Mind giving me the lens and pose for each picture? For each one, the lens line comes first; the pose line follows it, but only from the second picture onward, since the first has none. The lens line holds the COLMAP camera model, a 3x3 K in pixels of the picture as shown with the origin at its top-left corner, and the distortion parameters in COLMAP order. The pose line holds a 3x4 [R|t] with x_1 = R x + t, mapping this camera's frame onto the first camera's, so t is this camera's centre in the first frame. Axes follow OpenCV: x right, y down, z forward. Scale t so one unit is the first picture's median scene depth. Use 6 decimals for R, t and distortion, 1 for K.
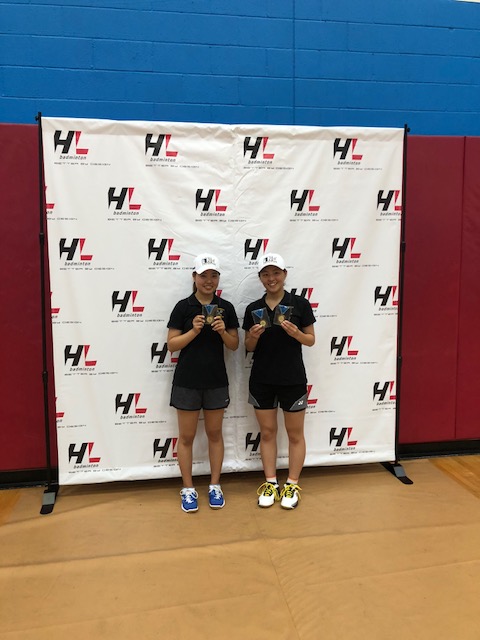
lens RADIAL K [[516.8, 0, 240.0], [0, 516.8, 320.0], [0, 0, 1]] dist [0.059151, -0.122061]
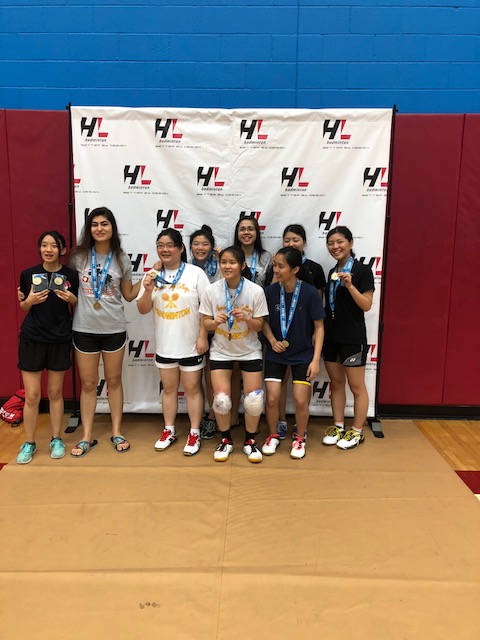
lens RADIAL K [[526.4, 0, 240.0], [0, 526.4, 320.0], [0, 0, 1]] dist [0.062534, -0.108438]
pose [[0.982831, 0.054332, -0.176328, 0.229413], [-0.043262, 0.996879, 0.066033, 0.004910], [0.179365, -0.057272, 0.982114, -0.152983]]
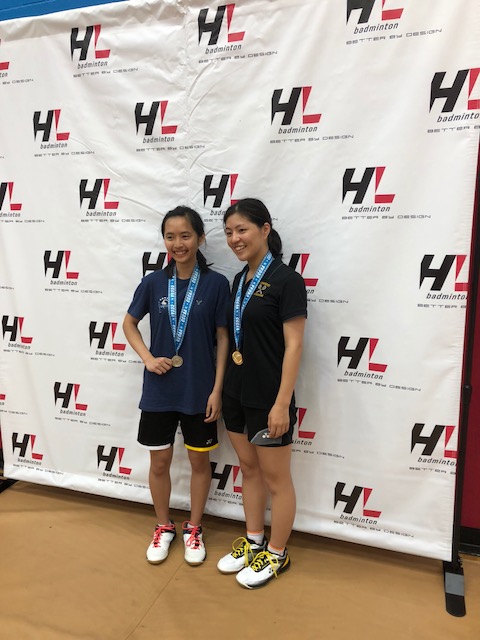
lens RADIAL K [[520.6, 0, 236.3], [0, 520.6, 319.0], [0, 0, 1]] dist [0.009246, 0.014240]
pose [[0.883614, 0.086914, -0.460079, 0.368637], [-0.055636, 0.995148, 0.081143, -0.032507], [0.464899, -0.046102, 0.884163, 0.435397]]
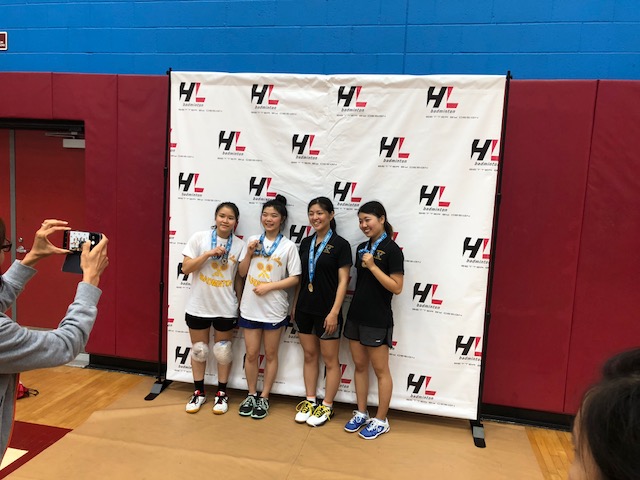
lens RADIAL K [[526.4, 0, 320.0], [0, 526.4, 240.0], [0, 0, 1]] dist [0.069420, -0.116576]
pose [[0.936556, 0.096787, -0.336890, 0.361868], [-0.097049, 0.995149, 0.016106, -0.052206], [0.336815, 0.017611, 0.941406, -0.026260]]
